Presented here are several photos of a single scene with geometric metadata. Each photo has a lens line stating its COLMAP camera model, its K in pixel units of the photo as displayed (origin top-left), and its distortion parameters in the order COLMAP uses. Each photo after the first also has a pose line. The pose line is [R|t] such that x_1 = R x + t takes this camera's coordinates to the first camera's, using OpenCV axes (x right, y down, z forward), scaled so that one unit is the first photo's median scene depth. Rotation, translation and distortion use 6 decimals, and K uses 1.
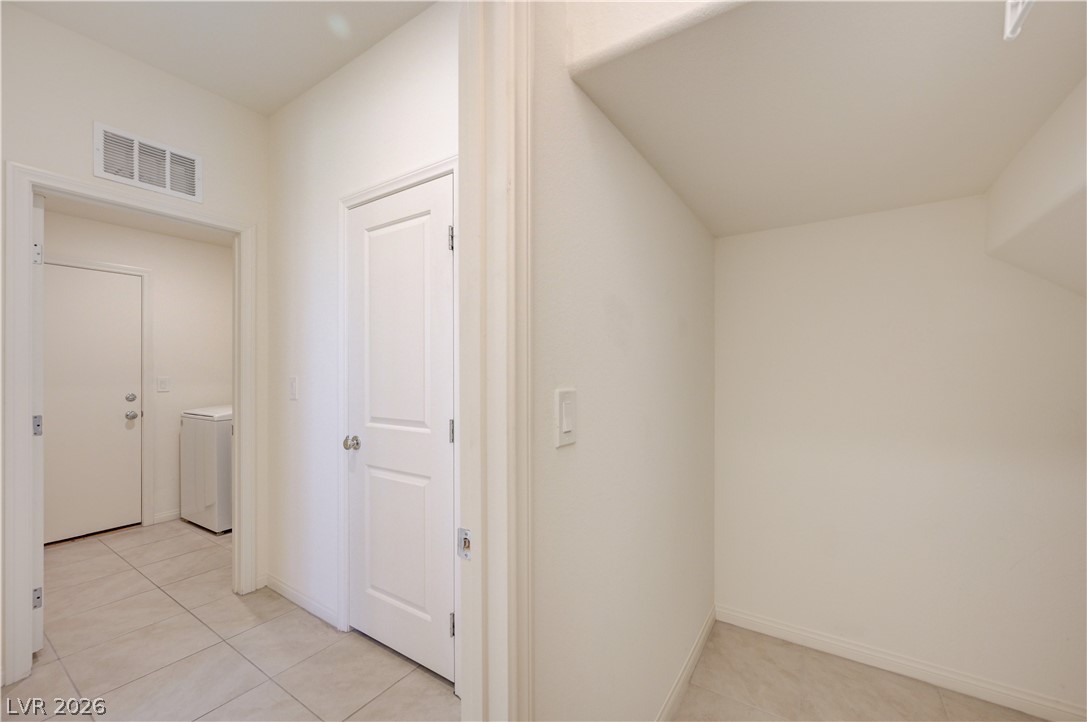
lens RADIAL K [[429.8, 0, 544.4], [0, 429.8, 365.0], [0, 0, 1]] dist [-0.000302, -0.000009]
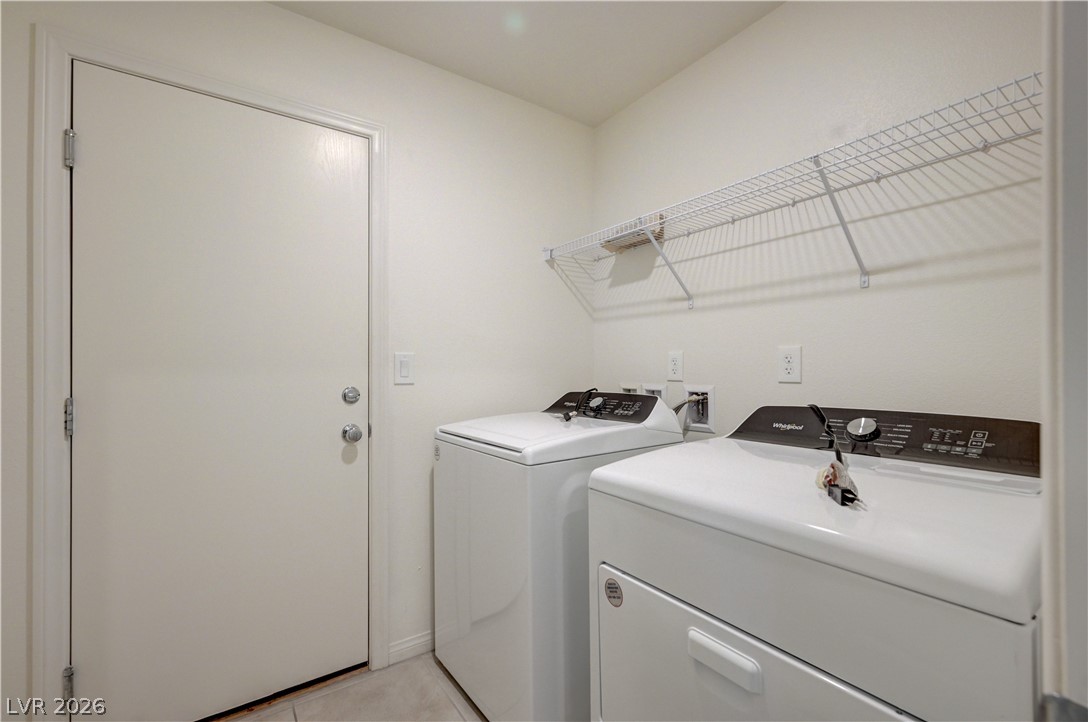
lens RADIAL K [[462.8, 0, 548.8], [0, 462.8, 368.7], [0, 0, 1]] dist [-0.000077, 0.000109]
pose [[0.931575, 0.002153, -0.363543, -0.571952], [-0.000433, 0.999988, 0.004812, 0.043944], [0.363549, -0.004326, 0.931565, 0.602240]]
